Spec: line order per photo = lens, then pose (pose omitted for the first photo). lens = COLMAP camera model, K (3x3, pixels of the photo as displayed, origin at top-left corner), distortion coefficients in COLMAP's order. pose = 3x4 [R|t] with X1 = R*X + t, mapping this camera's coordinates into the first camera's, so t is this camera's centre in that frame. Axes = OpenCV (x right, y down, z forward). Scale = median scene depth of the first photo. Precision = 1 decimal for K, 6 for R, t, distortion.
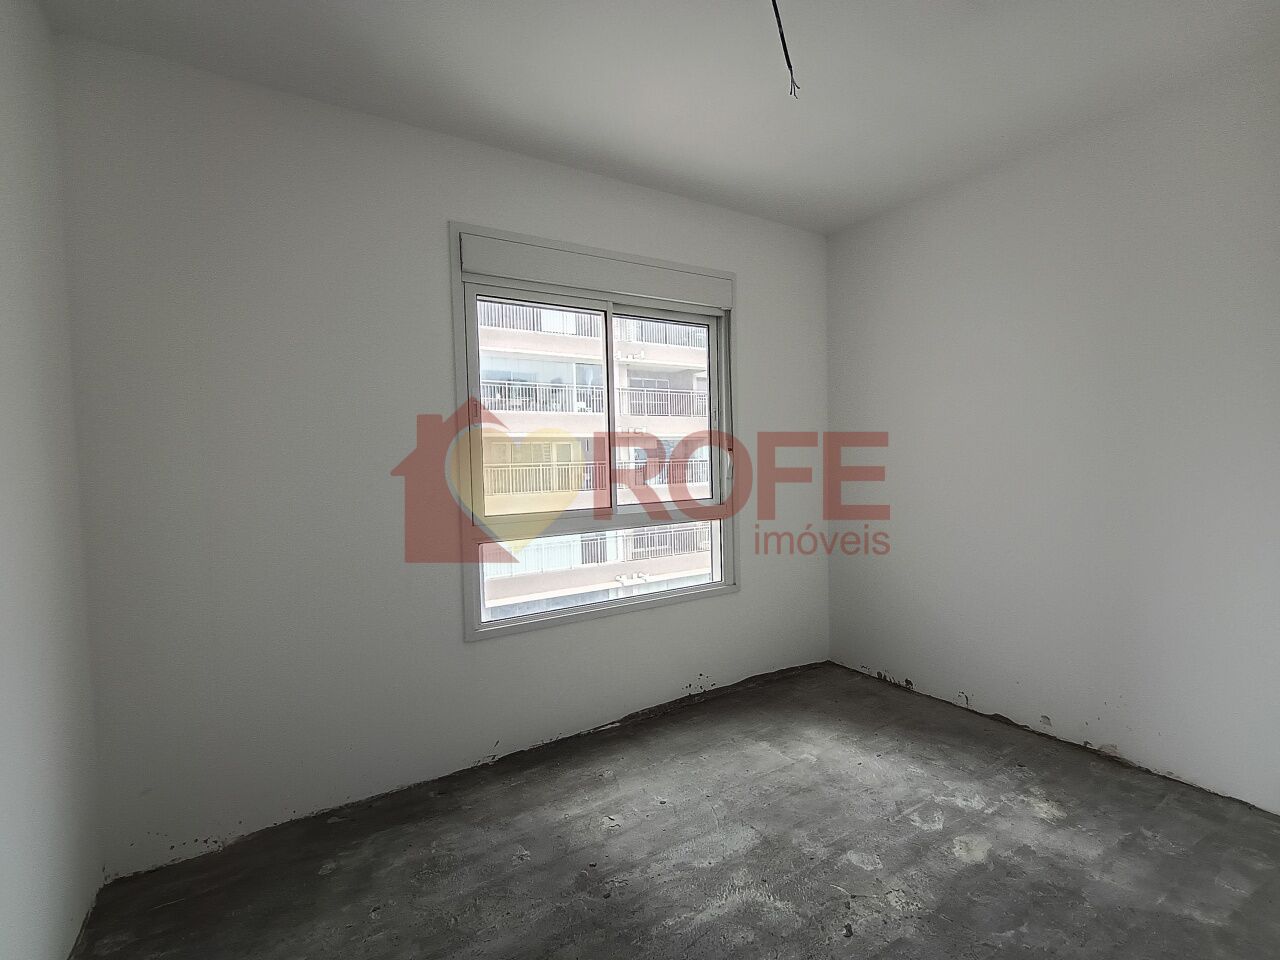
lens RADIAL K [[585.7, 0, 629.9], [0, 585.7, 482.9], [0, 0, 1]] dist [0.028427, 0.000641]
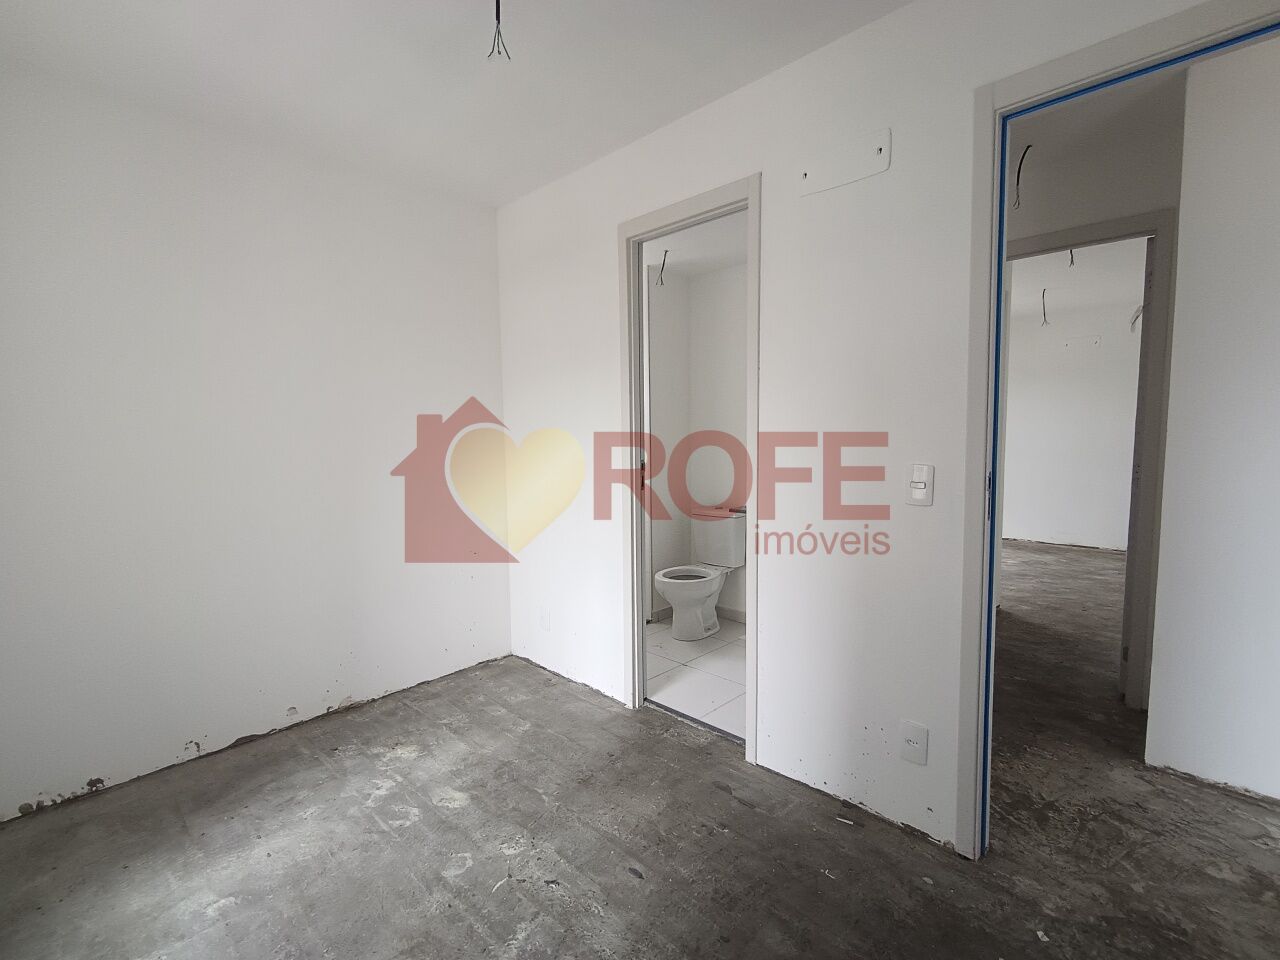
lens RADIAL K [[585.7, 0, 629.8], [0, 585.7, 477.5], [0, 0, 1]] dist [0.028427, 0.000641]
pose [[-0.215768, -0.041954, 0.975543, -0.539991], [0.054731, 0.996986, 0.054981, -0.043353], [-0.974910, 0.065255, -0.212822, 0.789893]]
